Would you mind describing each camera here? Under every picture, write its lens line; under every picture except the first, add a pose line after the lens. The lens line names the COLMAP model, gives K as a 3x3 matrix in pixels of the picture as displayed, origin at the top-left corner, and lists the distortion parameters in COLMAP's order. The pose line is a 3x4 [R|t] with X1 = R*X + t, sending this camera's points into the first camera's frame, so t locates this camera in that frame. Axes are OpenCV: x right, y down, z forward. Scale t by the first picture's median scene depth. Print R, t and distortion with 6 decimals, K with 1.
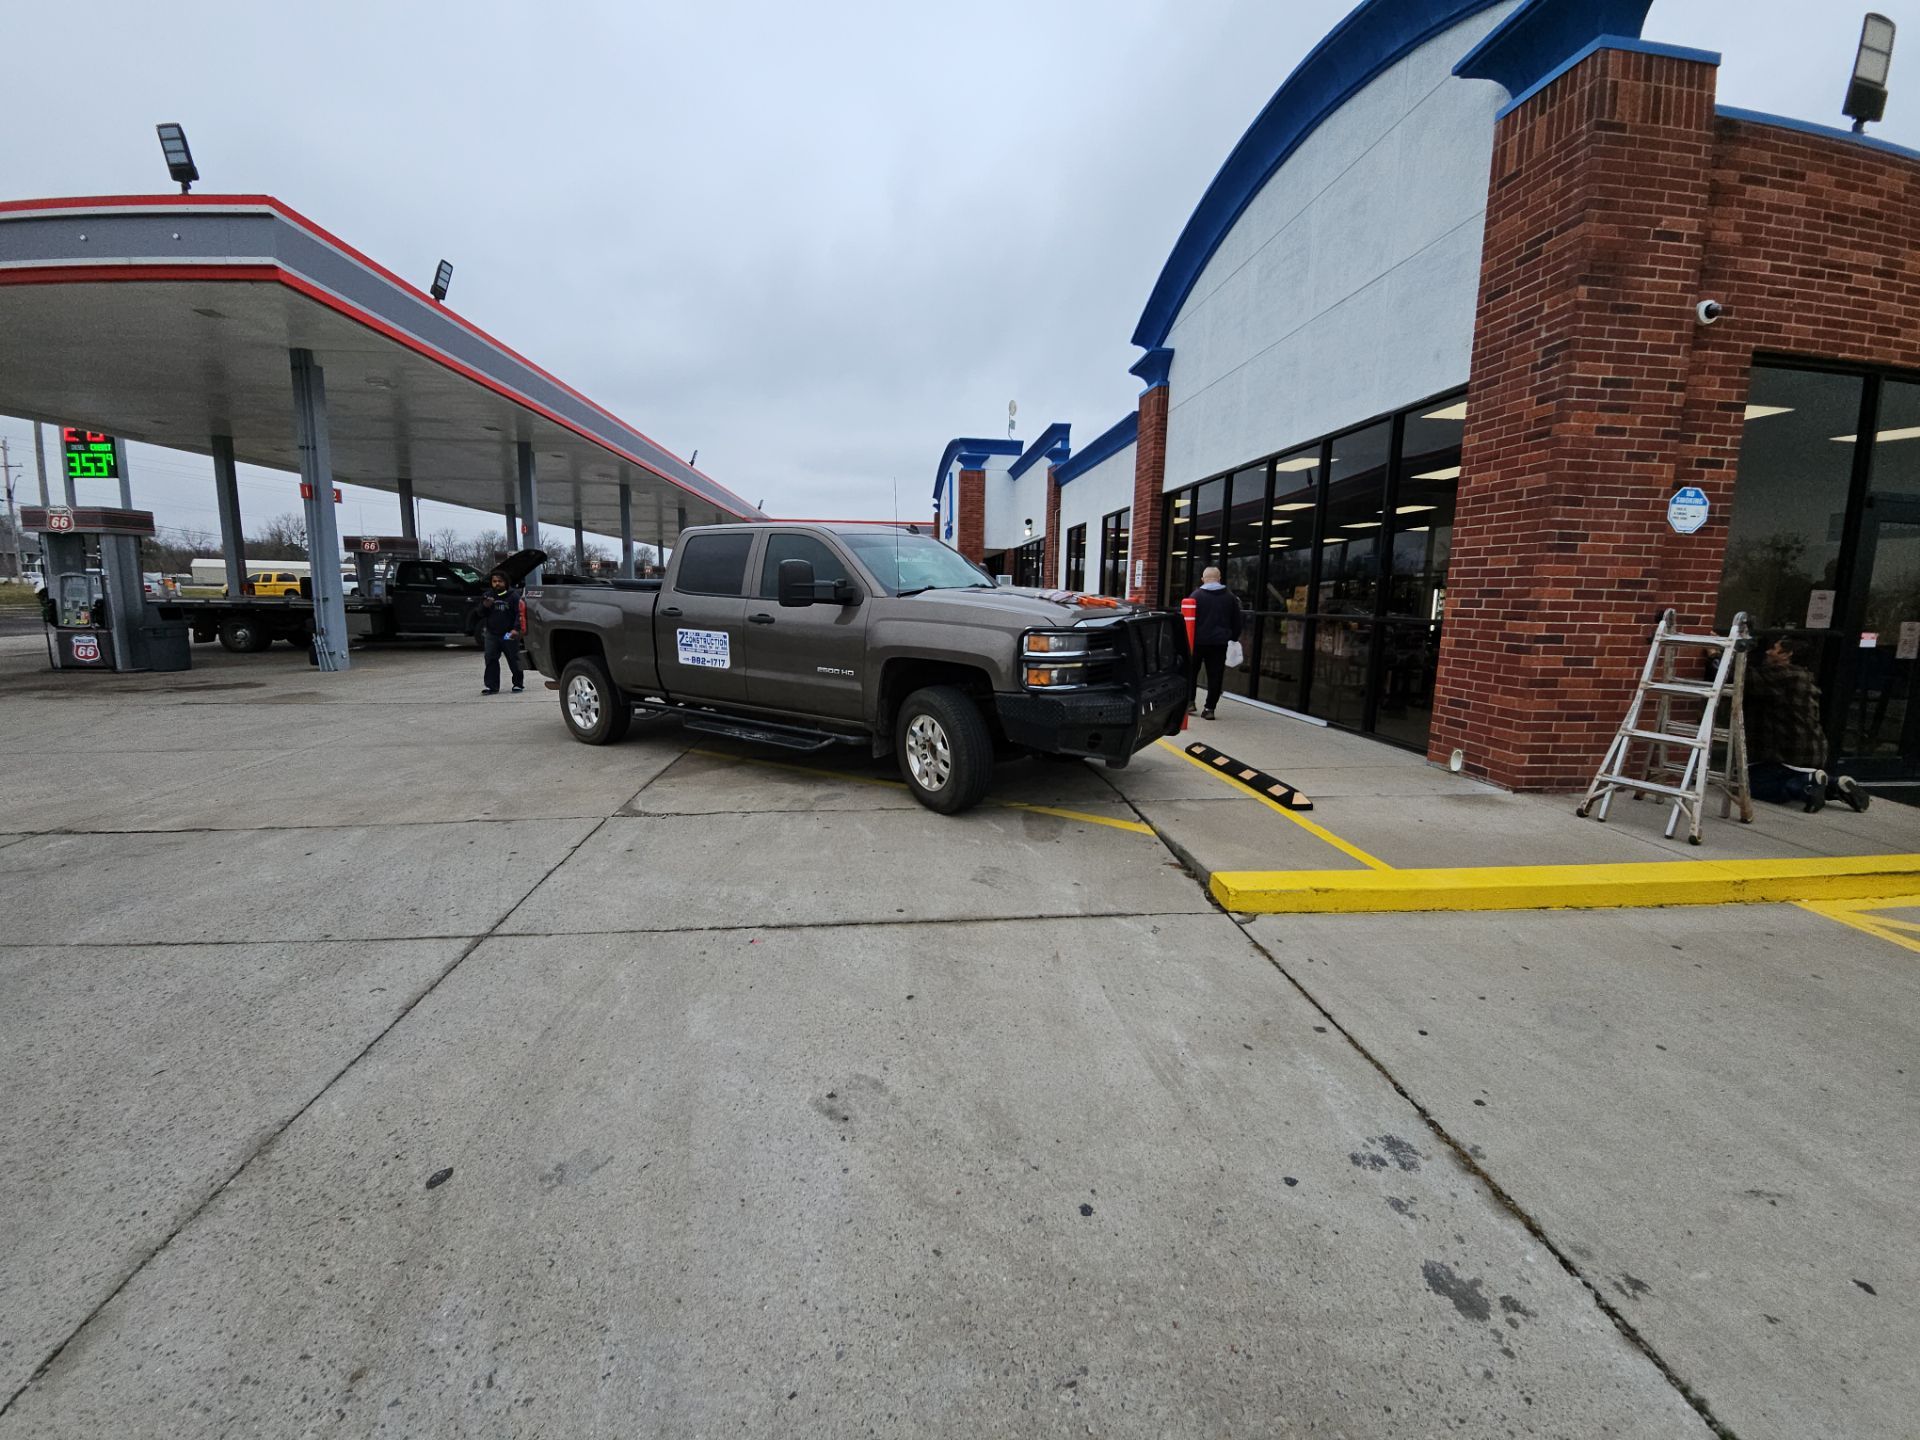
lens RADIAL K [[760.4, 0, 963.5], [0, 760.4, 710.5], [0, 0, 1]] dist [-0.017708, -0.001072]
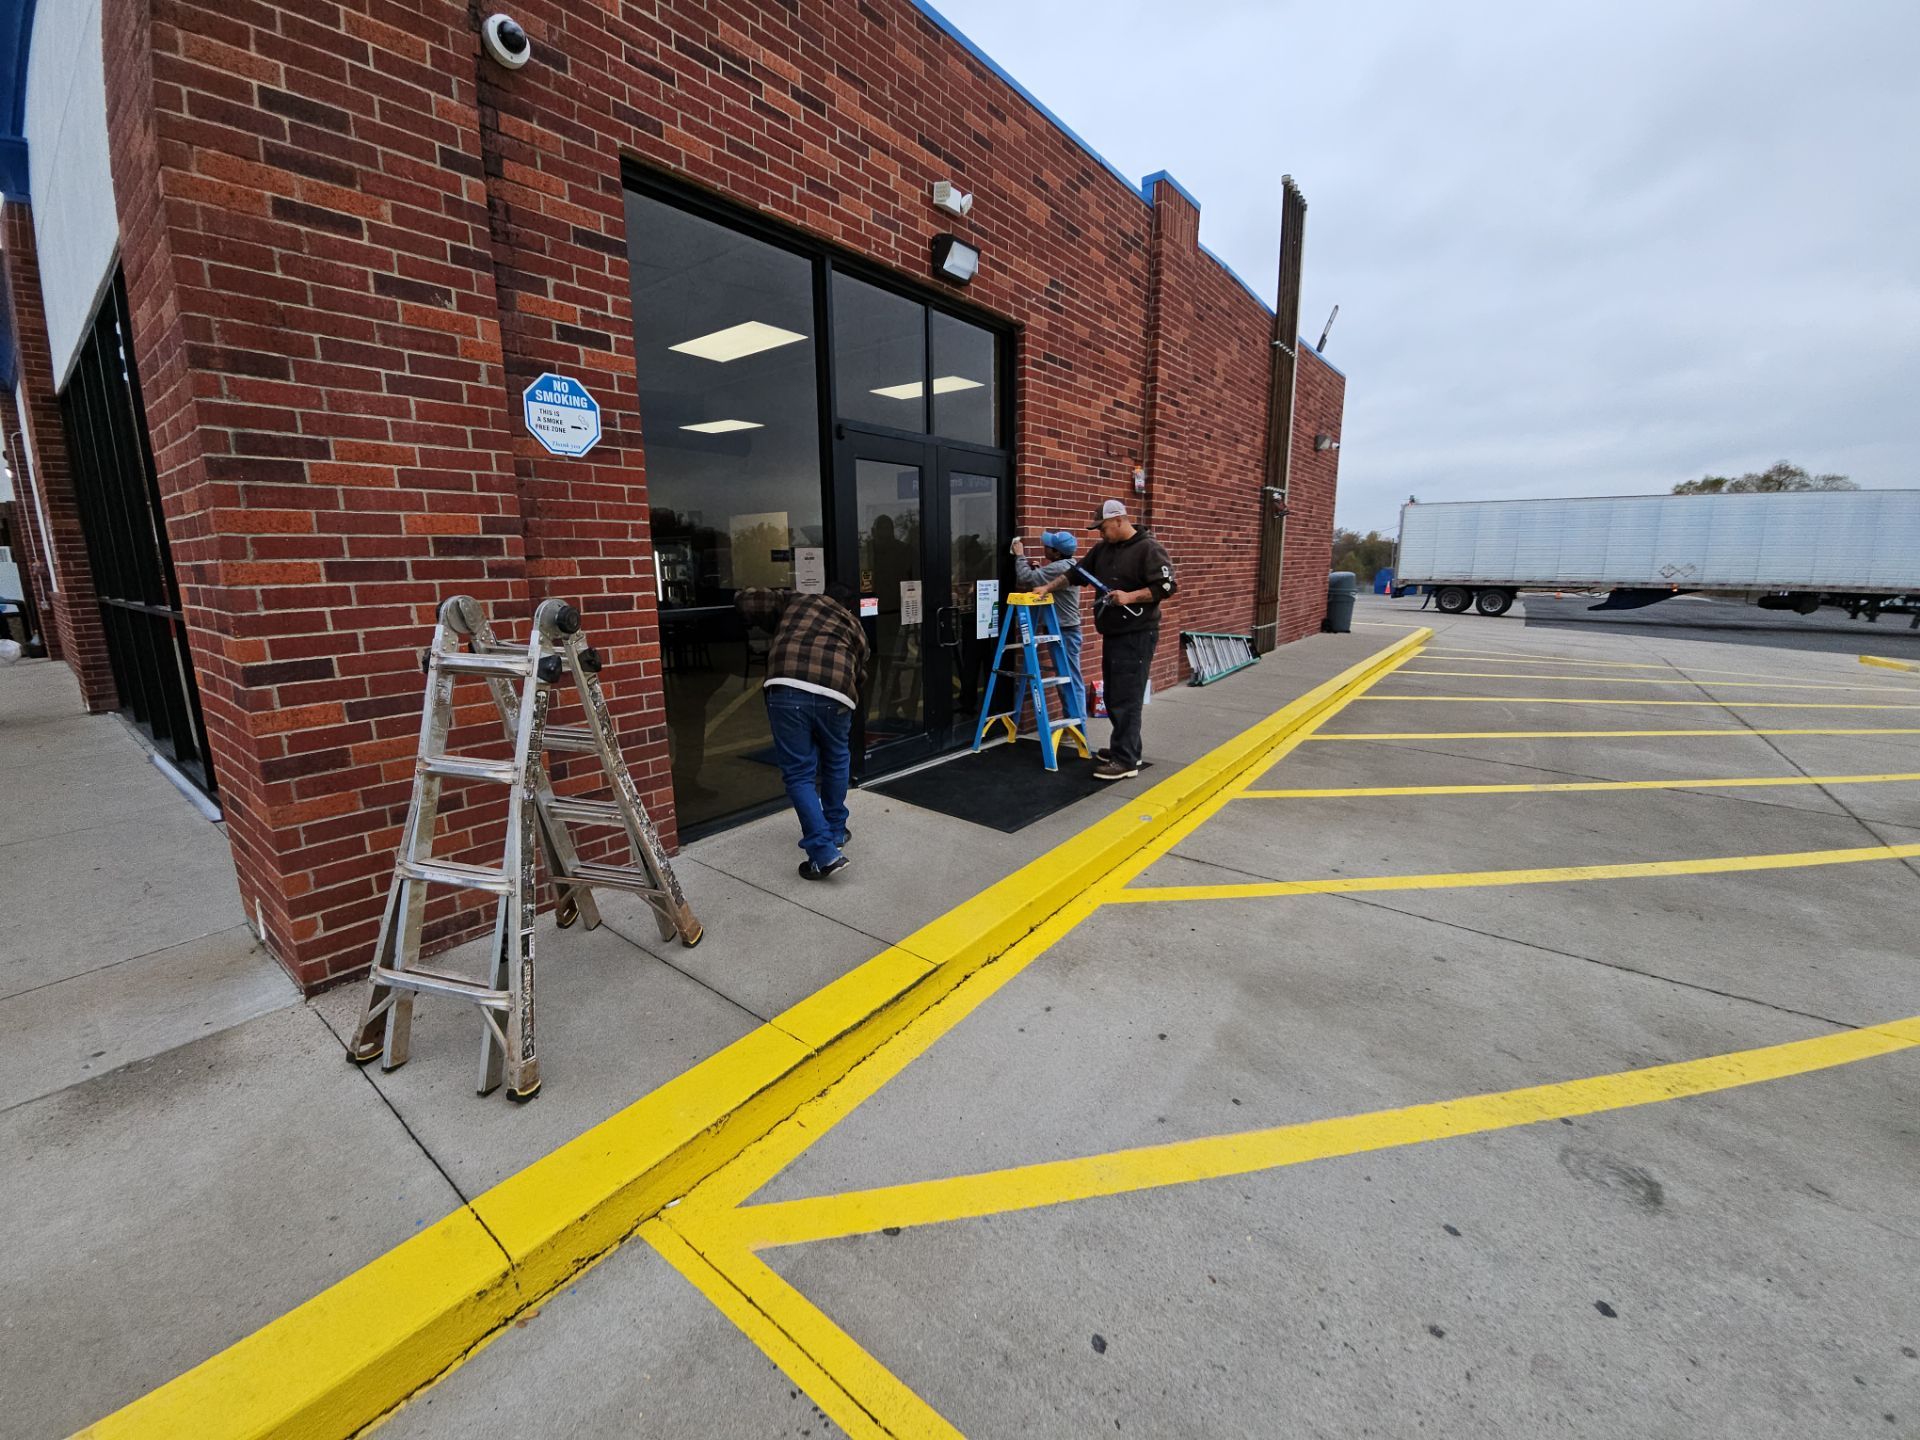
lens RADIAL K [[760.4, 0, 947.7], [0, 760.4, 707.3], [0, 0, 1]] dist [-0.017708, -0.001072]
pose [[0.670737, -0.168473, 0.722308, 0.716489], [0.137846, 0.985209, 0.101788, -0.064551], [-0.728773, 0.031294, 0.684040, 0.392697]]
